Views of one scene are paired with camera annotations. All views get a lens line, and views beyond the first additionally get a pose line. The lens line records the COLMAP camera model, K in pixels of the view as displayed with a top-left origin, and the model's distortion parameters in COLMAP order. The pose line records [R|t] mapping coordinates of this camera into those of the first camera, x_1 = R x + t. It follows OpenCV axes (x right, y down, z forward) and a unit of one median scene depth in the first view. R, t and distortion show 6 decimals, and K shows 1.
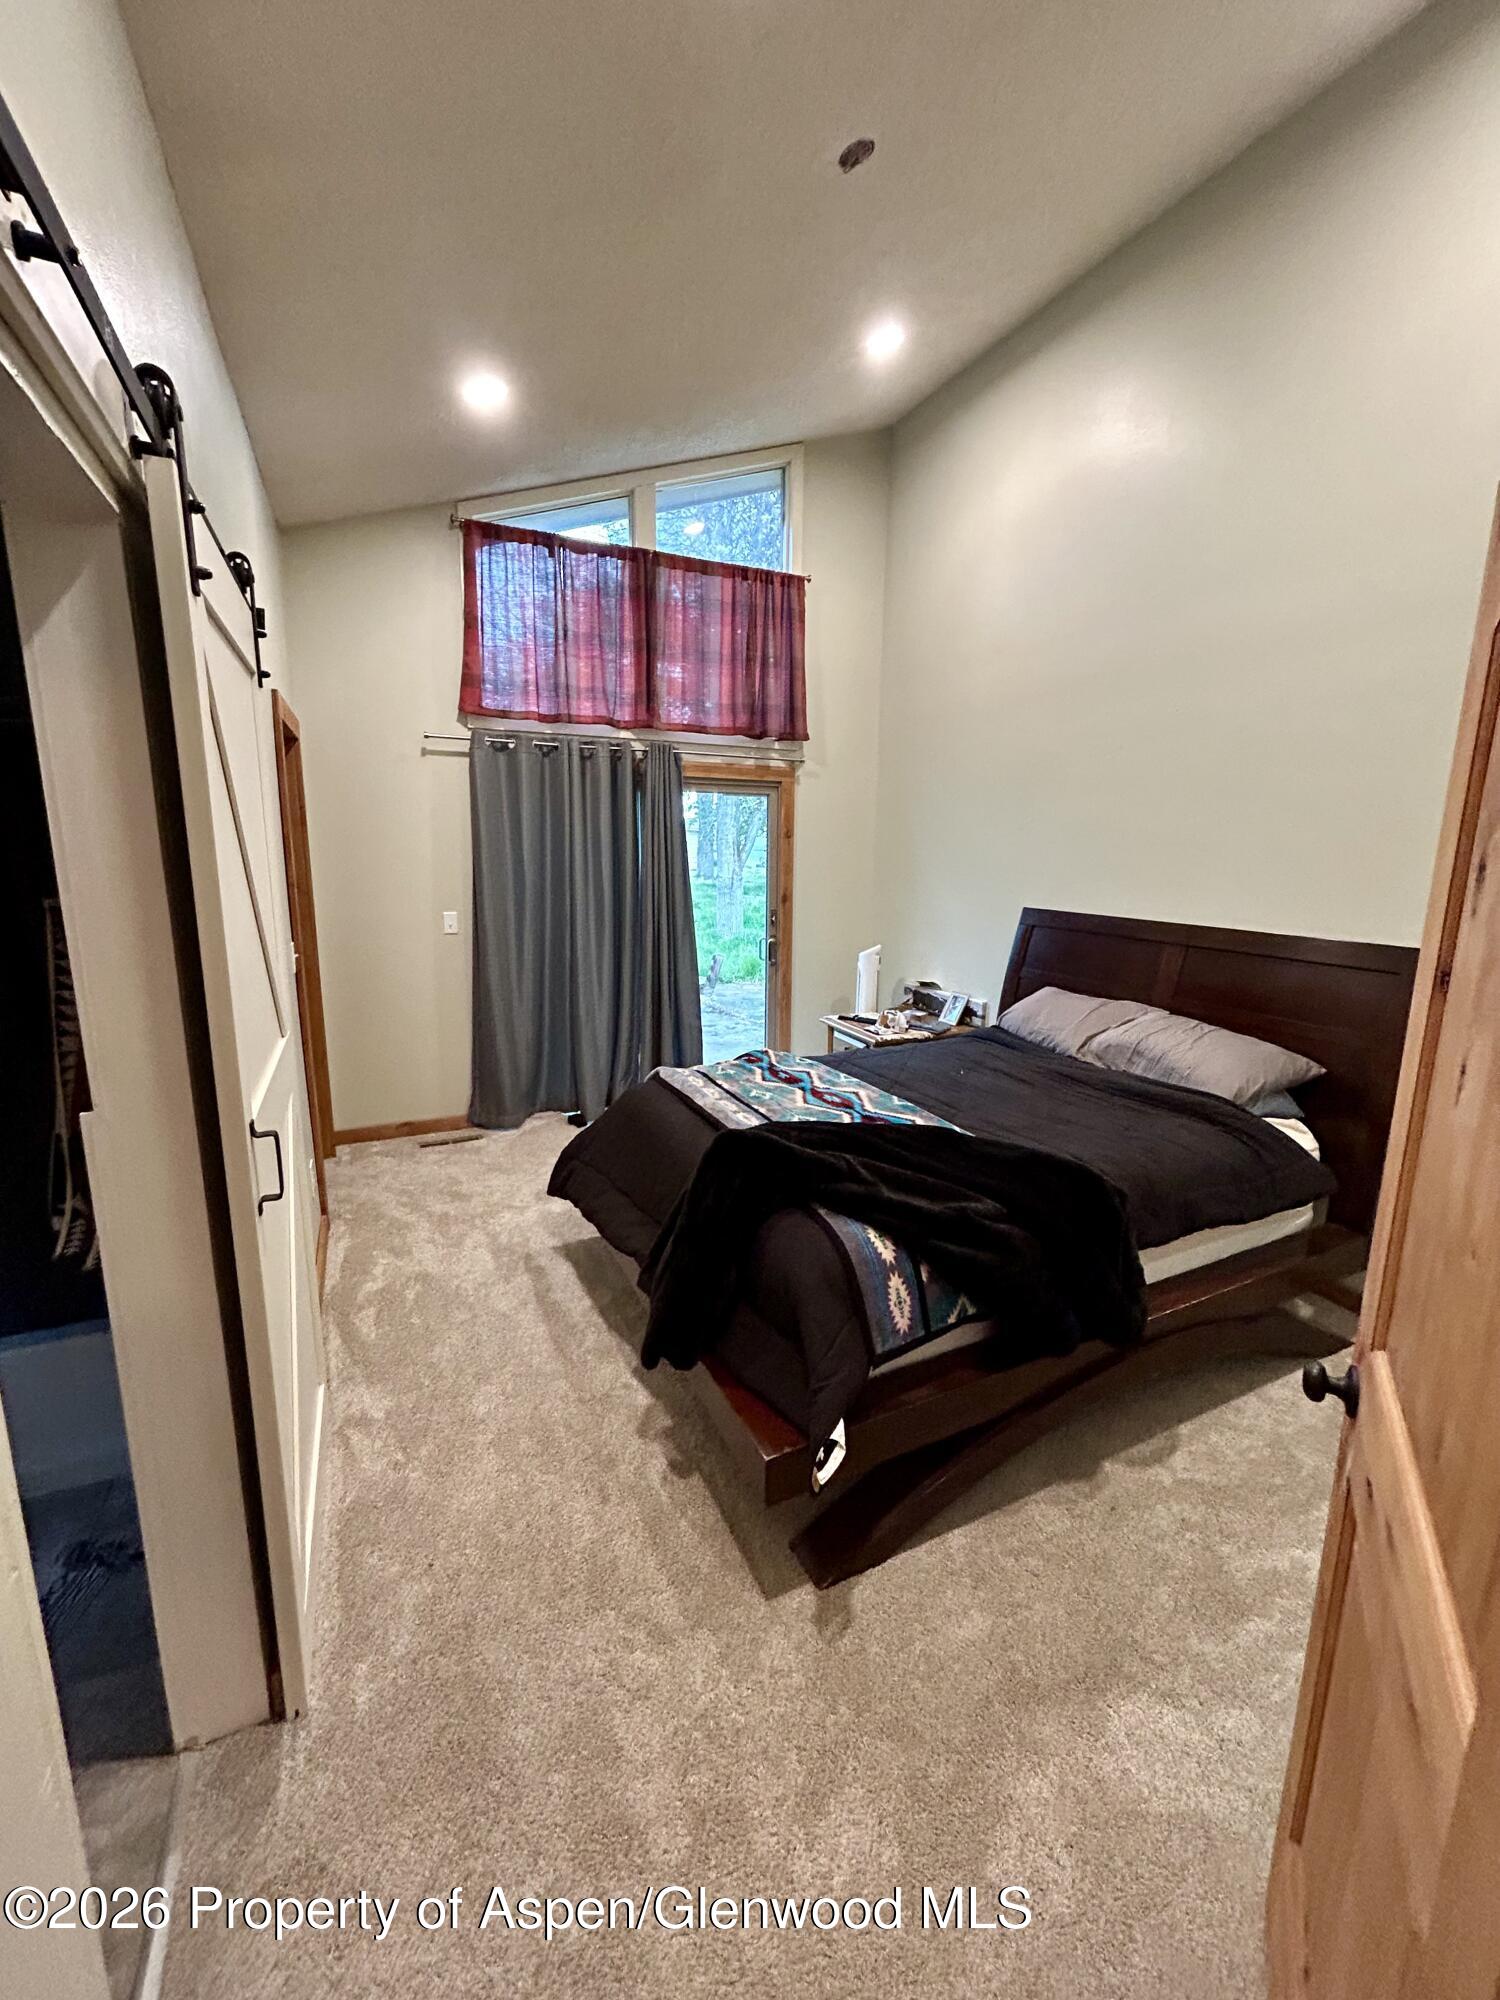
lens RADIAL K [[806.0, 0, 757.4], [0, 806.0, 991.6], [0, 0, 1]] dist [-0.002397, 0.000268]
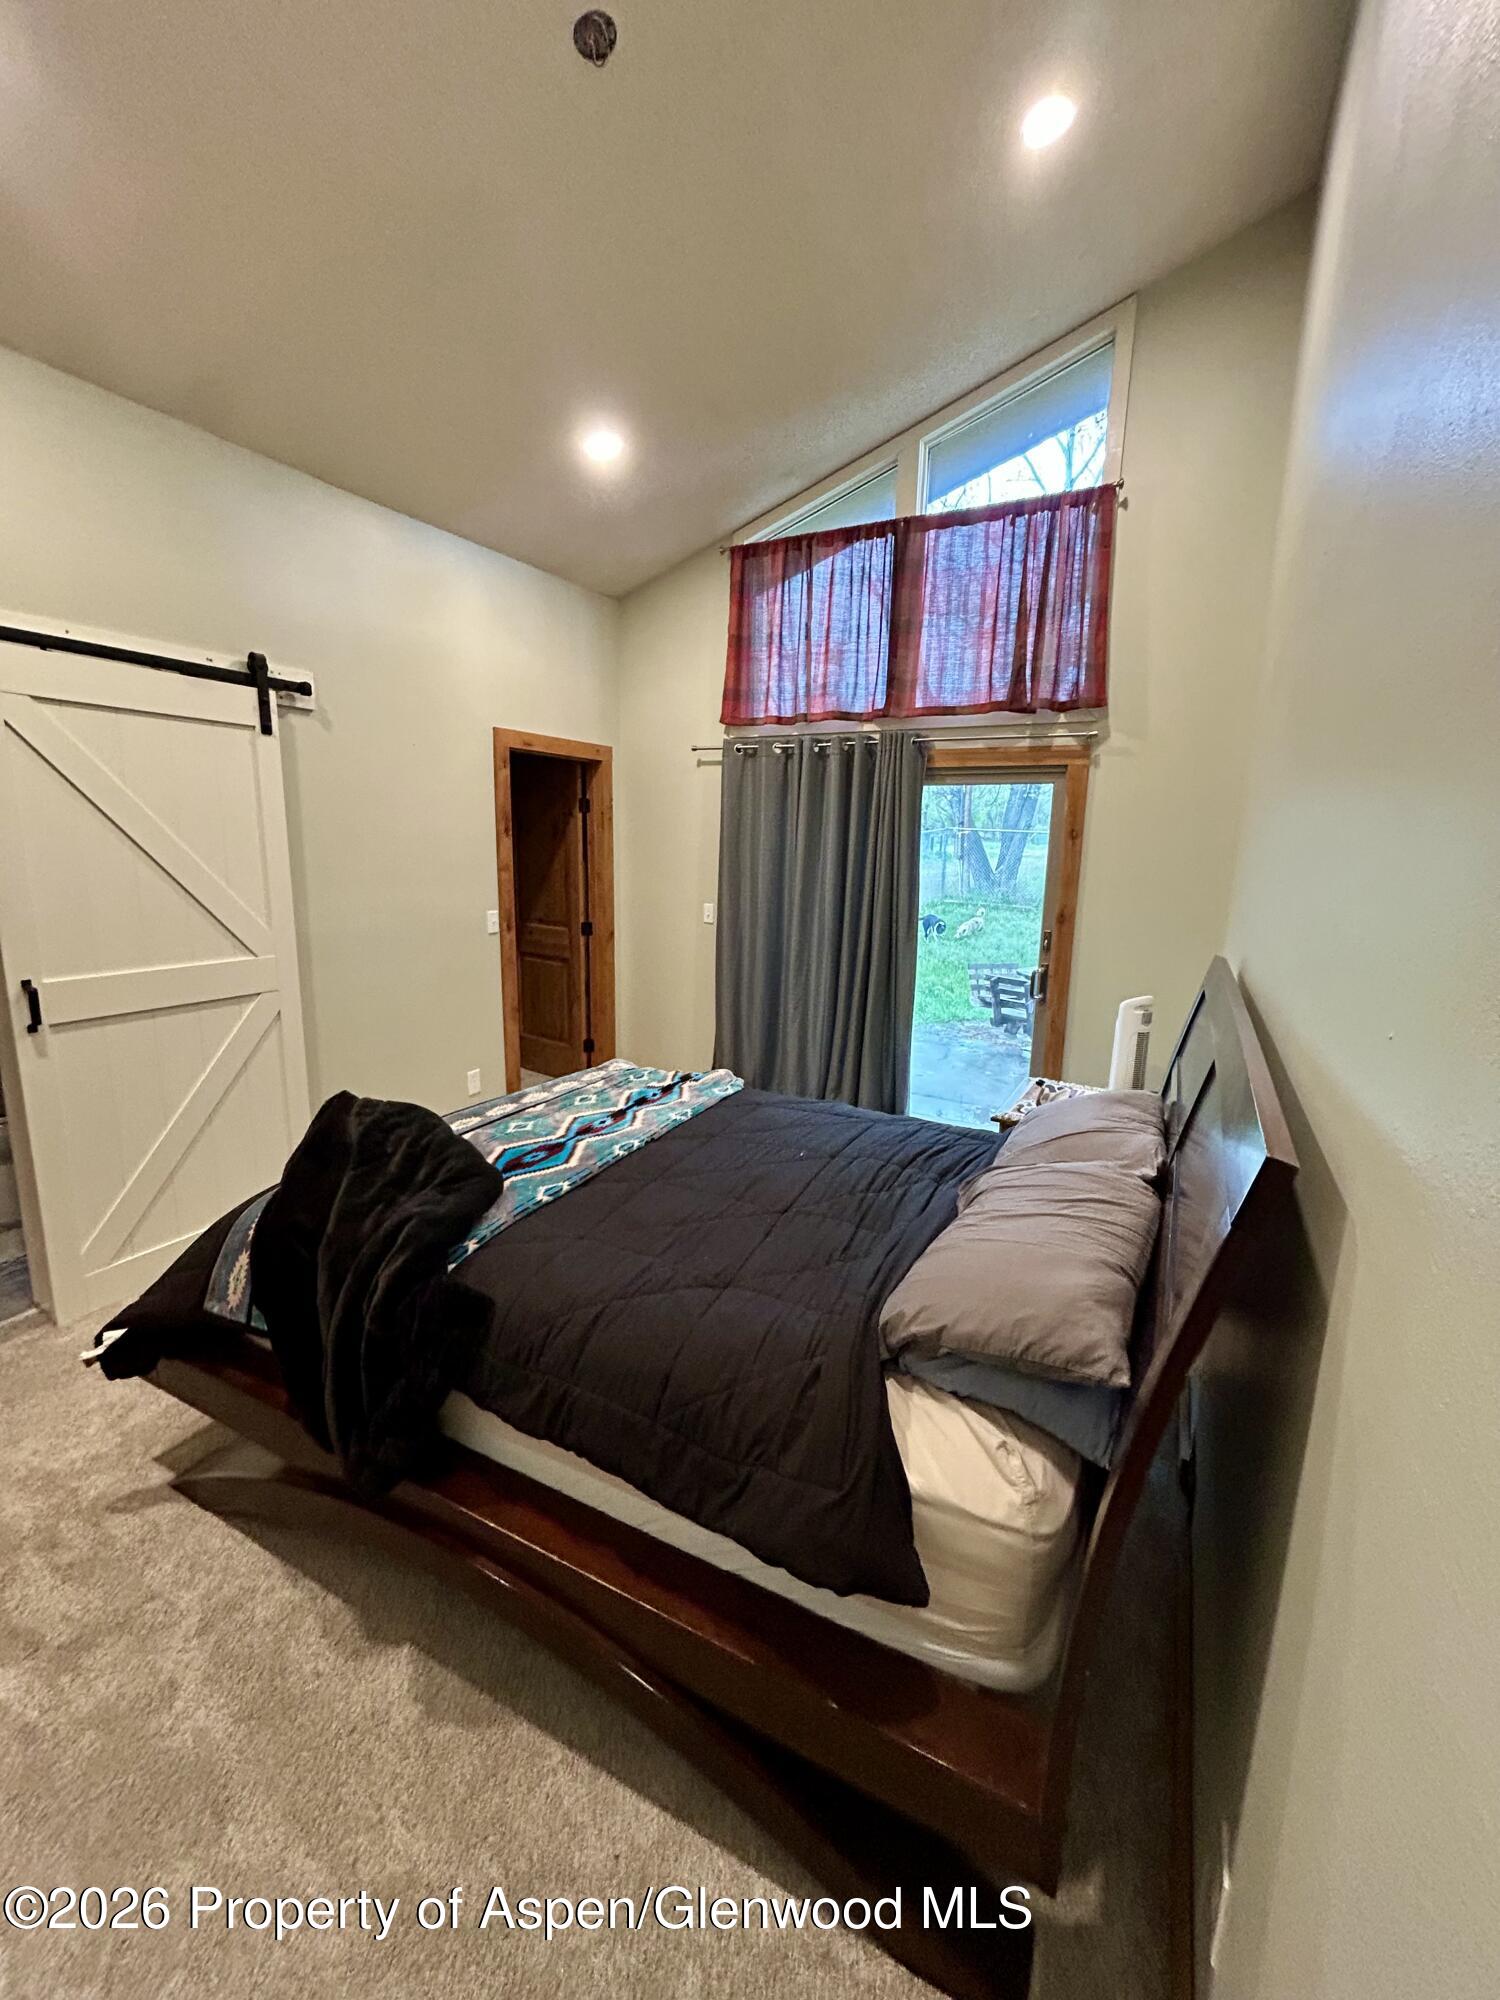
lens RADIAL K [[806.0, 0, 757.4], [0, 806.0, 991.6], [0, 0, 1]] dist [-0.002397, 0.000268]
pose [[0.593788, 0.148526, -0.790795, 0.535494], [-0.157348, 0.985274, 0.066904, -0.059267], [0.789087, 0.084703, 0.608414, 0.353006]]
